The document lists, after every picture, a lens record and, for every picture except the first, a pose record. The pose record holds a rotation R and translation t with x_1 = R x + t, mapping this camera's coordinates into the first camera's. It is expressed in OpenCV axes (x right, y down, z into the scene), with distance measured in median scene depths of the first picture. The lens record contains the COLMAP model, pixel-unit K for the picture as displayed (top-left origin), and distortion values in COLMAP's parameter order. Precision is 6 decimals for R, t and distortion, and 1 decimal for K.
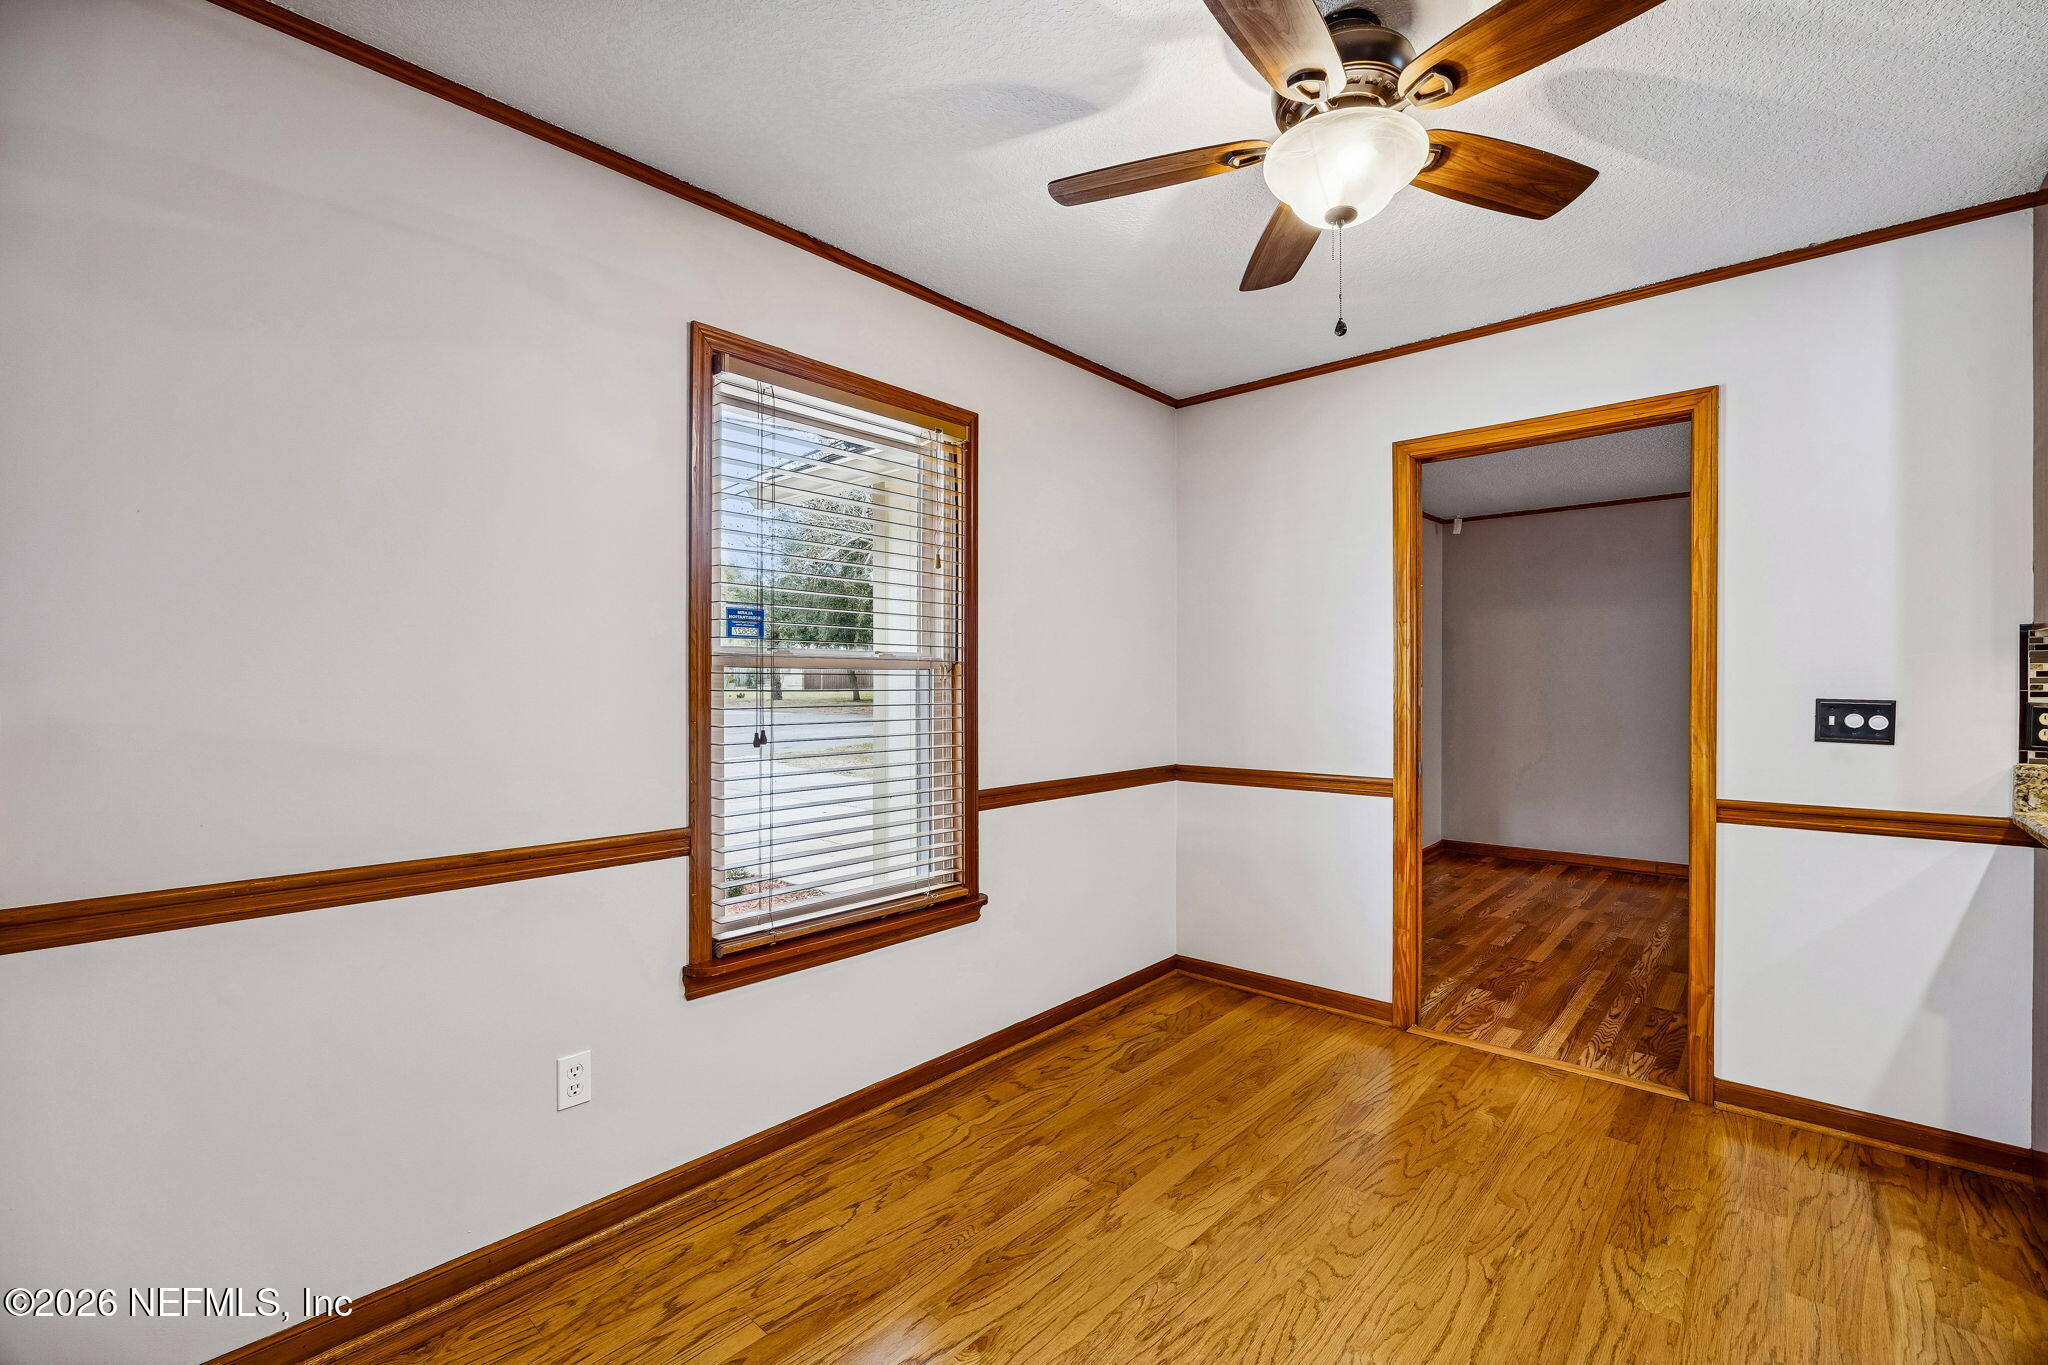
lens RADIAL K [[884.2, 0, 1024.0], [0, 884.2, 682.5], [0, 0, 1]] dist [-0.011548, 0.001074]
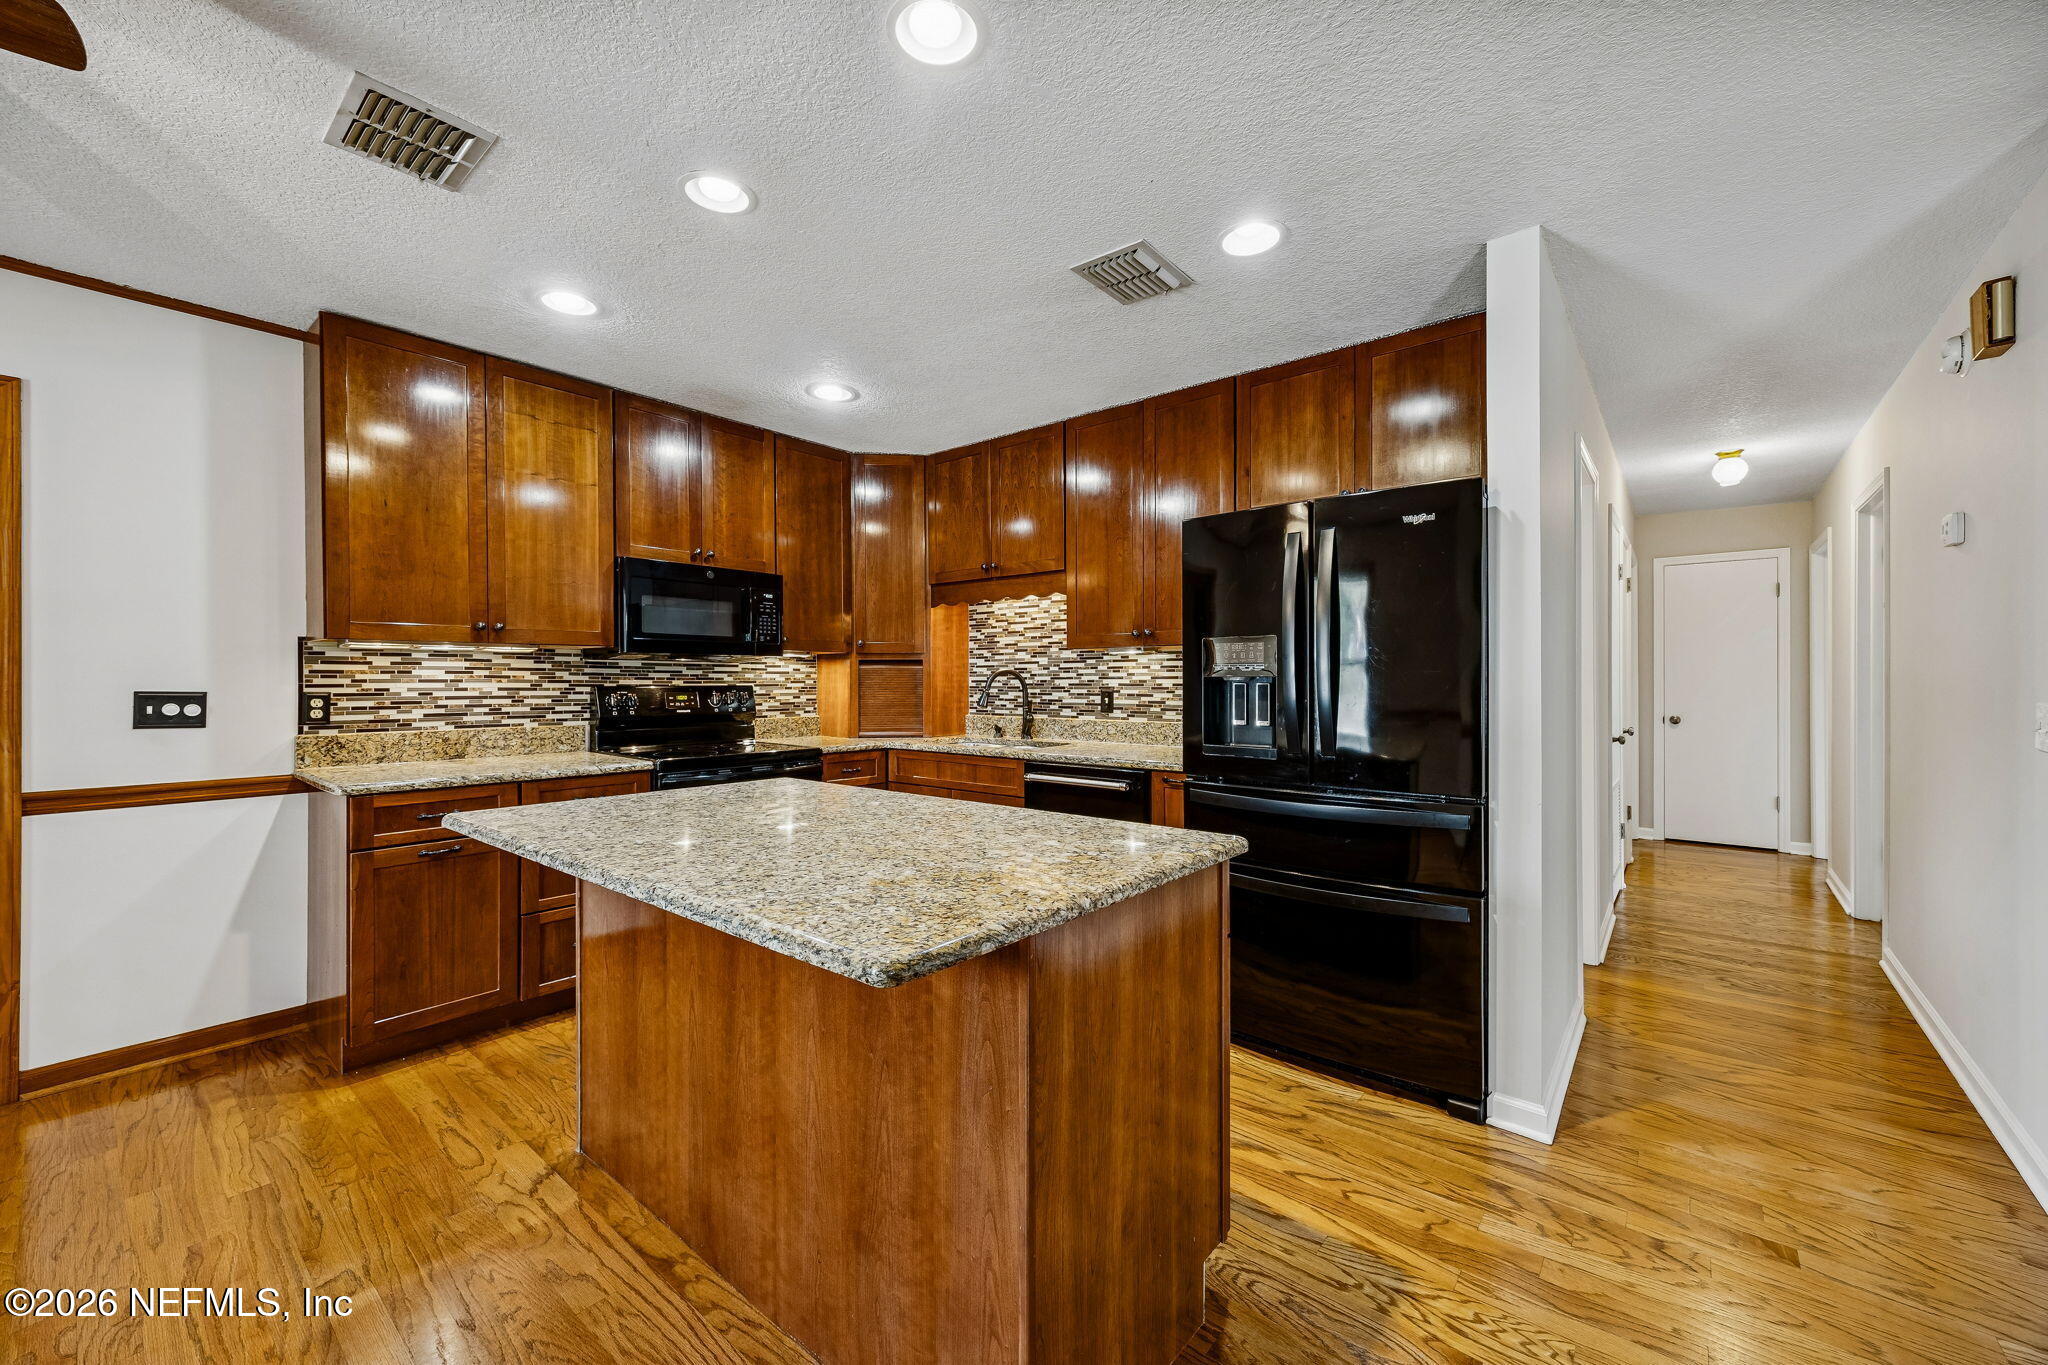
lens RADIAL K [[795.8, 0, 1020.3], [0, 795.8, 685.5], [0, 0, 1]] dist [0.007106, -0.000347]
pose [[-0.029312, -0.005624, 0.999554, -0.162843], [-0.003626, 0.999978, 0.005520, 0.000992], [-0.999564, -0.003463, -0.029332, -0.113813]]
